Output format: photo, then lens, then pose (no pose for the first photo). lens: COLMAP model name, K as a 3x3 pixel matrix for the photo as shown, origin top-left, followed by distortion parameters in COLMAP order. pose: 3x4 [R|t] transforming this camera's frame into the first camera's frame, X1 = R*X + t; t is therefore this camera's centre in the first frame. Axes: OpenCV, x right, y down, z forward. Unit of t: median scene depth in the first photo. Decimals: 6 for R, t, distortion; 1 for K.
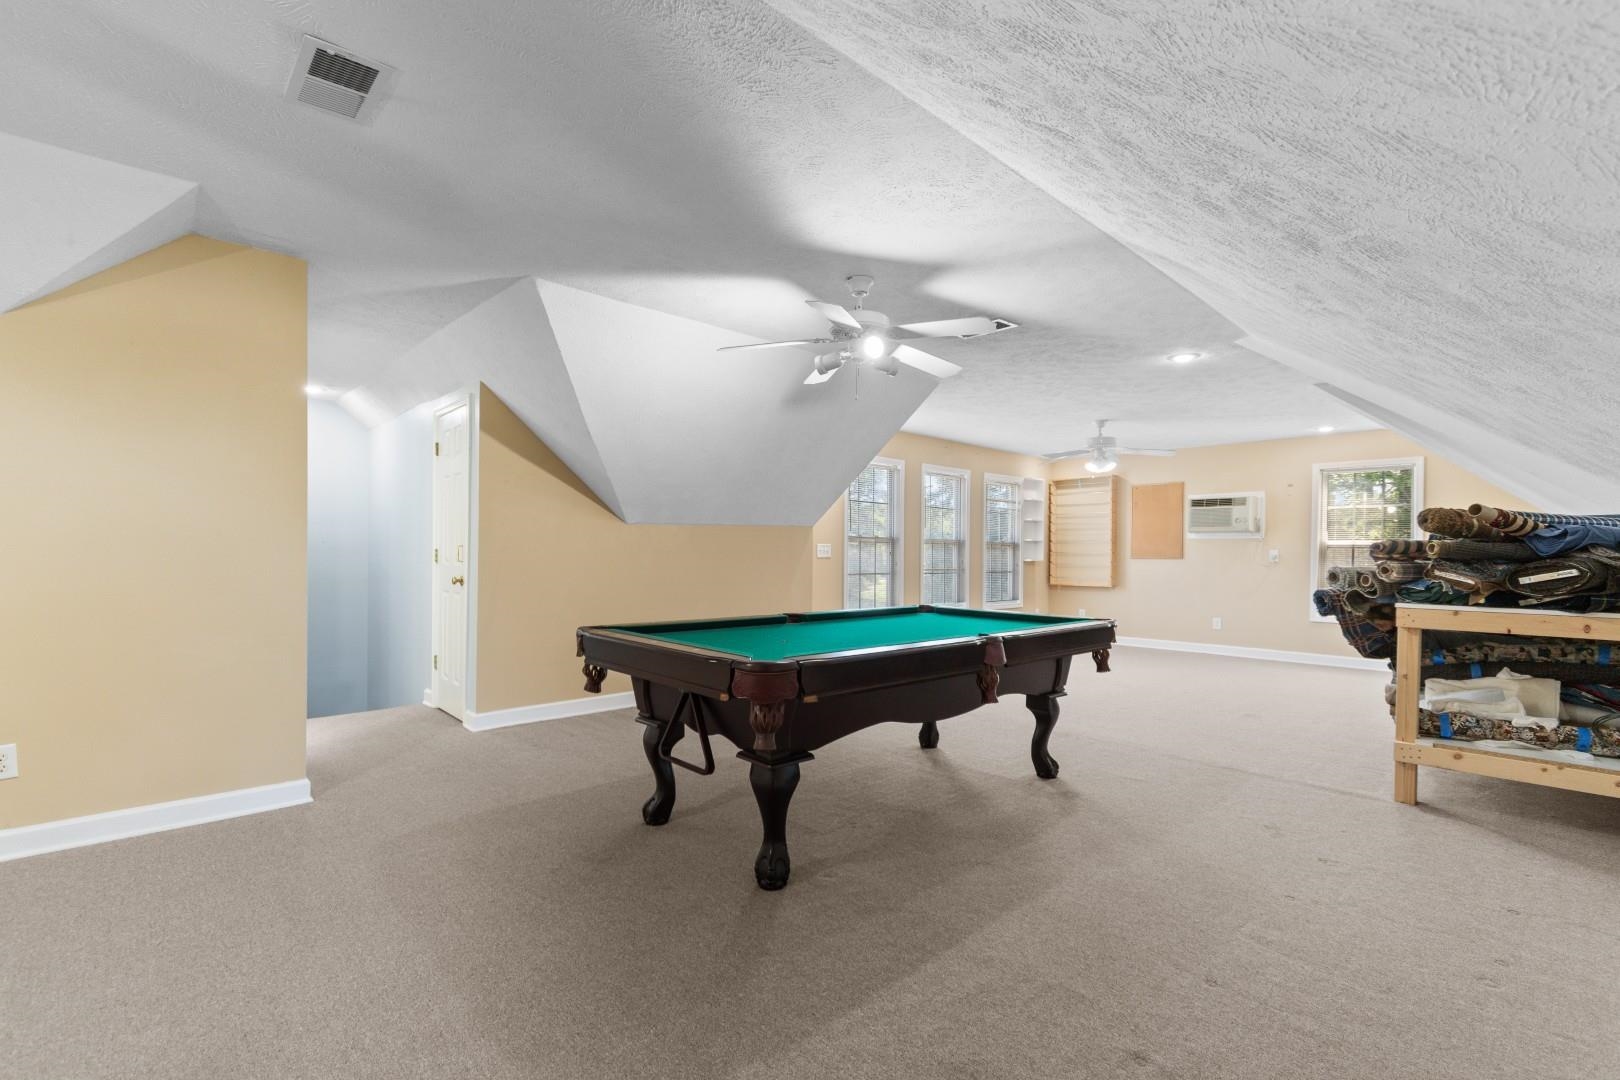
lens RADIAL K [[730.8, 0, 816.6], [0, 730.8, 554.3], [0, 0, 1]] dist [0.008264, -0.000521]
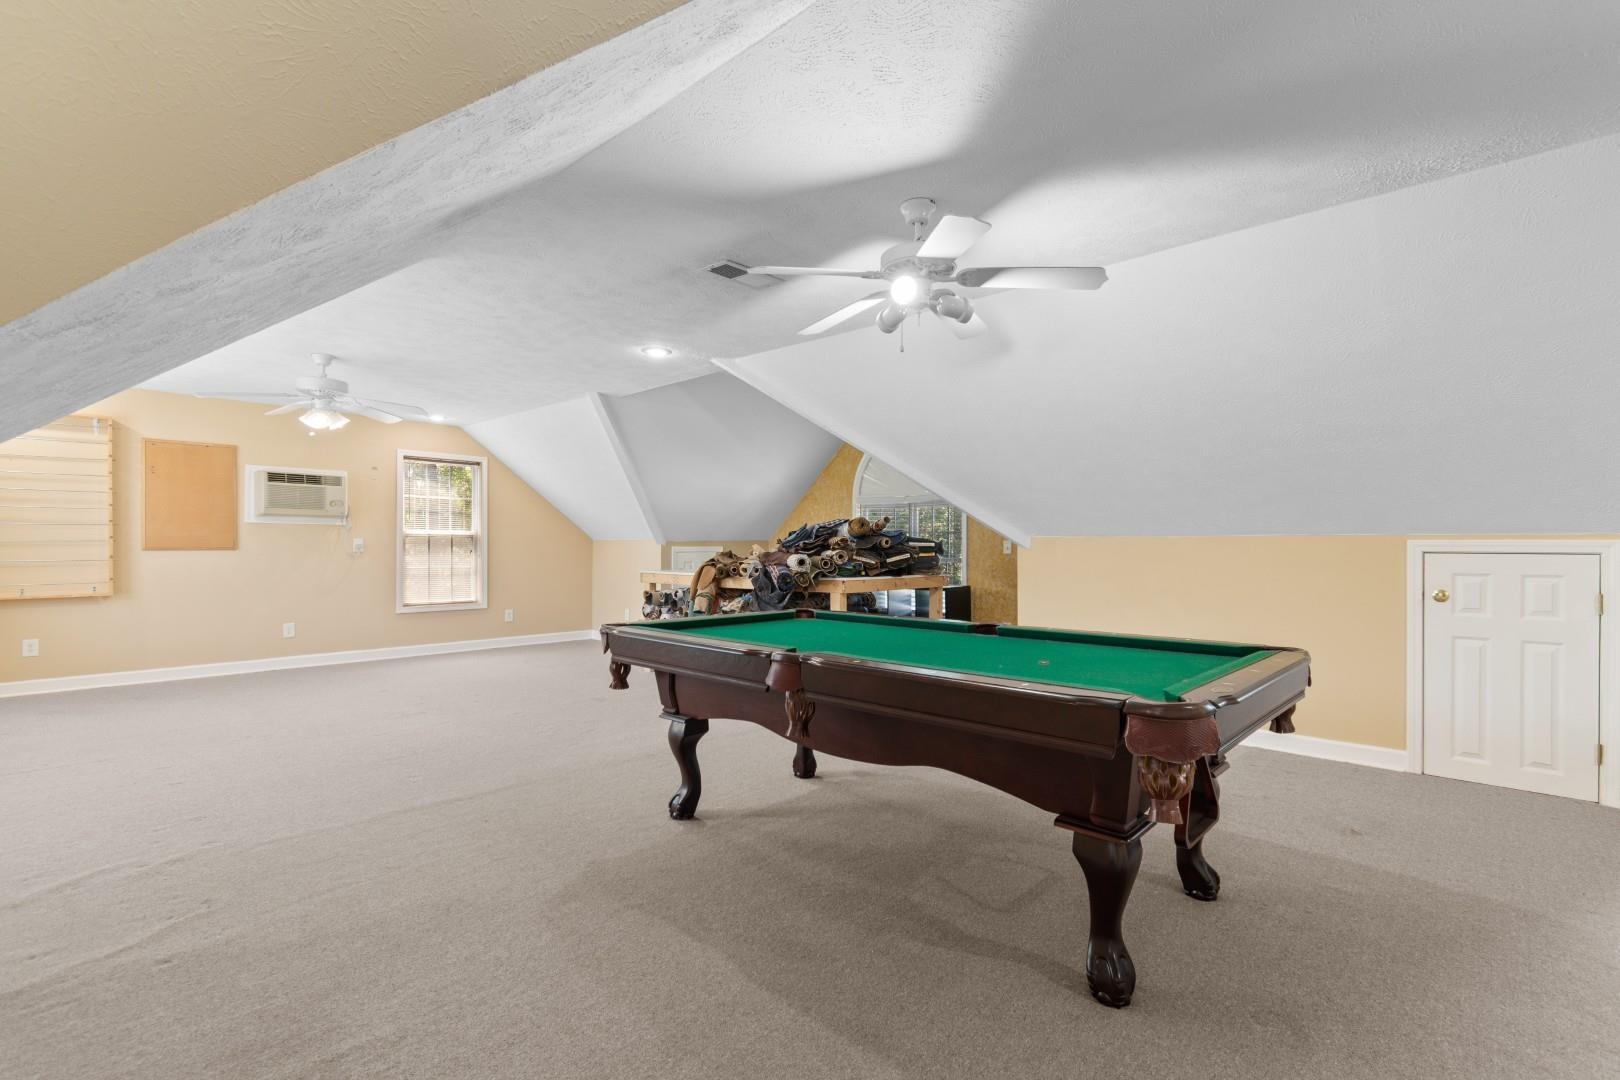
lens RADIAL K [[730.8, 0, 817.3], [0, 730.8, 533.4], [0, 0, 1]] dist [0.008264, -0.000521]
pose [[-0.082212, 0.008013, 0.996583, -0.319668], [-0.003753, 0.999958, -0.008350, -0.006130], [-0.996608, -0.004427, -0.082178, 0.512688]]
